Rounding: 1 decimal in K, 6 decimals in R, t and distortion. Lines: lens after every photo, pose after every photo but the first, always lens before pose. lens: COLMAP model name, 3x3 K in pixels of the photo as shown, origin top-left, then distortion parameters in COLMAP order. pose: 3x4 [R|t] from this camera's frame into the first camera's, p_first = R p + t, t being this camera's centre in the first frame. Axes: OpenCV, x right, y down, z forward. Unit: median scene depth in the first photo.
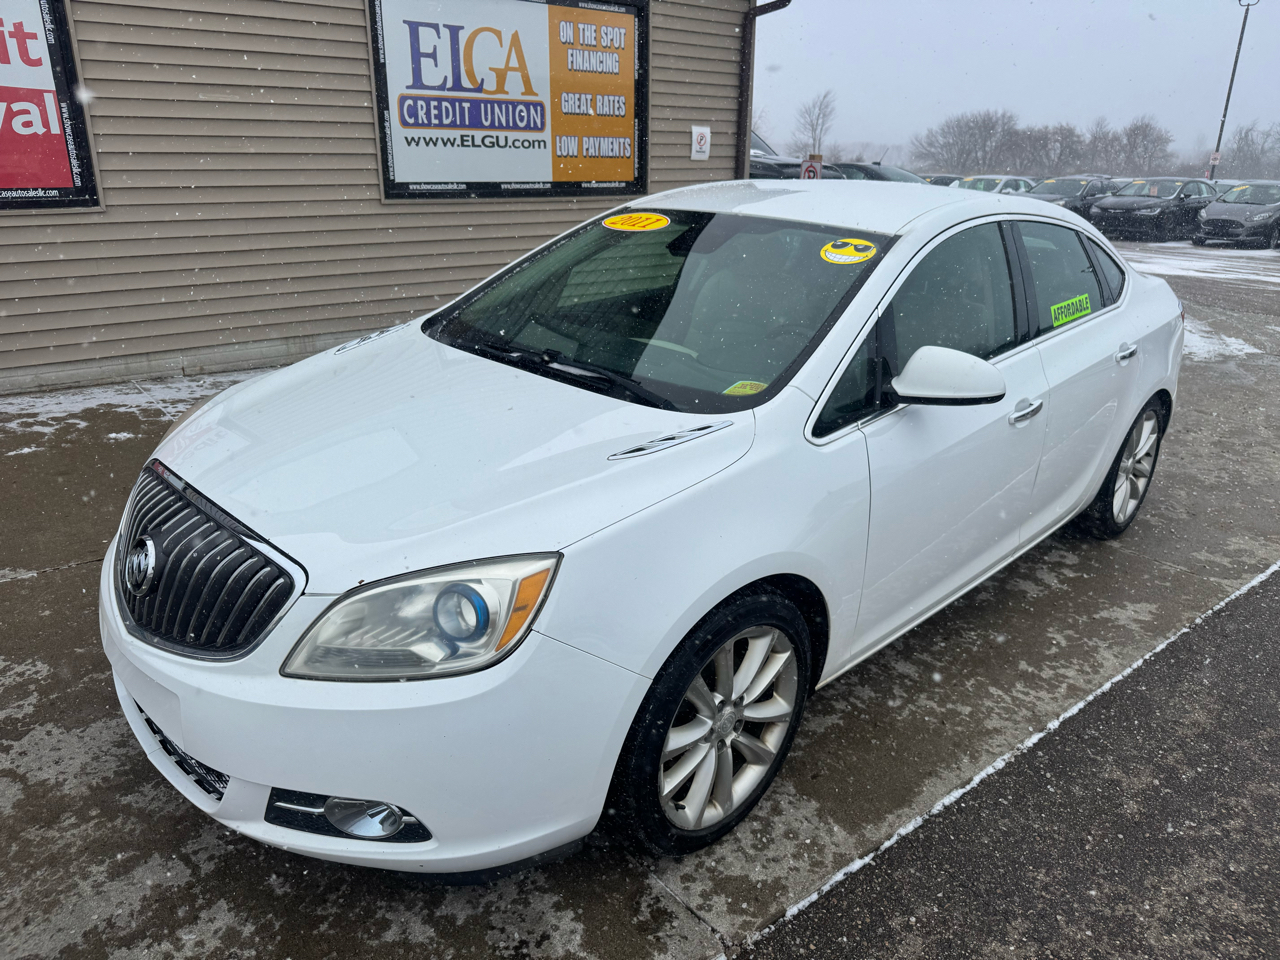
lens RADIAL K [[900.7, 0, 633.4], [0, 900.7, 475.1], [0, 0, 1]] dist [0.024011, -0.022028]
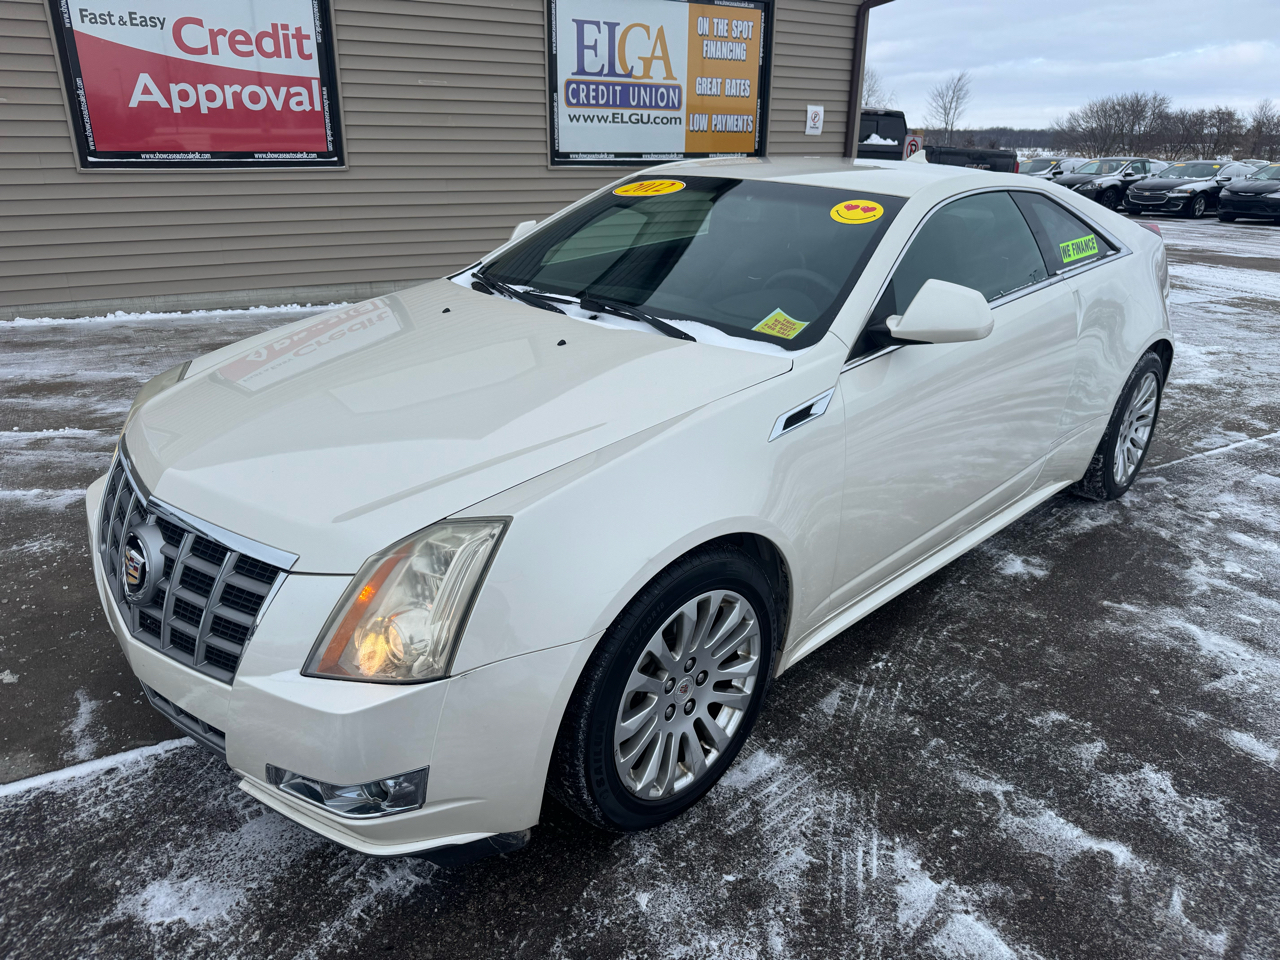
lens RADIAL K [[900.7, 0, 634.2], [0, 900.7, 480.5], [0, 0, 1]] dist [0.024011, -0.022028]
pose [[0.991731, 0.047263, -0.119310, 0.006712], [-0.044943, 0.998746, 0.022068, 0.089329], [0.120203, -0.016524, 0.992612, -0.211214]]
